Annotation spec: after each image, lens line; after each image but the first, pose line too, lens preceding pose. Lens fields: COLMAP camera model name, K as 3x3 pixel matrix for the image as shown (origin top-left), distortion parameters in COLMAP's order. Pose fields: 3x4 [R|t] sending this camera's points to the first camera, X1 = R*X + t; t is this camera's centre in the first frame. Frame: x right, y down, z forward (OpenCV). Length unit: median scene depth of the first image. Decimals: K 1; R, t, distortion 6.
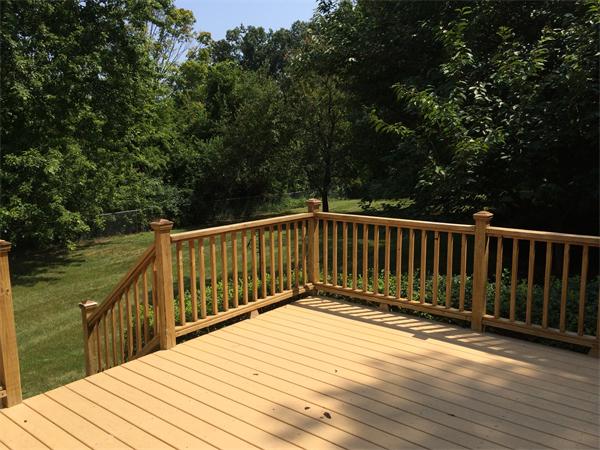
lens RADIAL K [[516.5, 0, 298.8], [0, 516.5, 227.9], [0, 0, 1]] dist [0.071760, -0.092756]
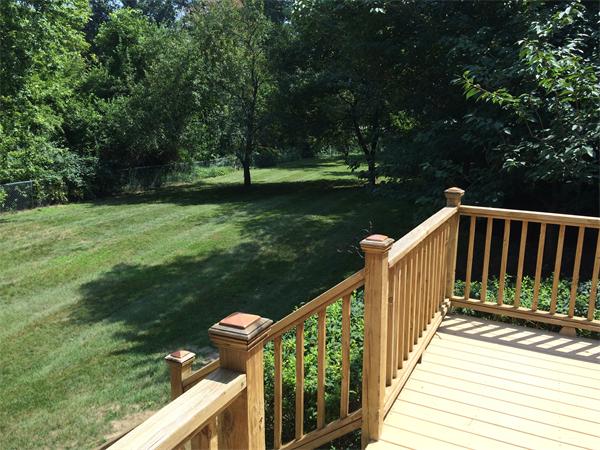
lens RADIAL K [[516.5, 0, 298.8], [0, 516.5, 227.9], [0, 0, 1]] dist [0.071760, -0.092756]
pose [[0.972722, -0.012592, 0.231633, -0.084764], [-0.001582, 0.998142, 0.060904, -0.009911], [-0.231969, -0.059609, 0.970895, 0.074798]]
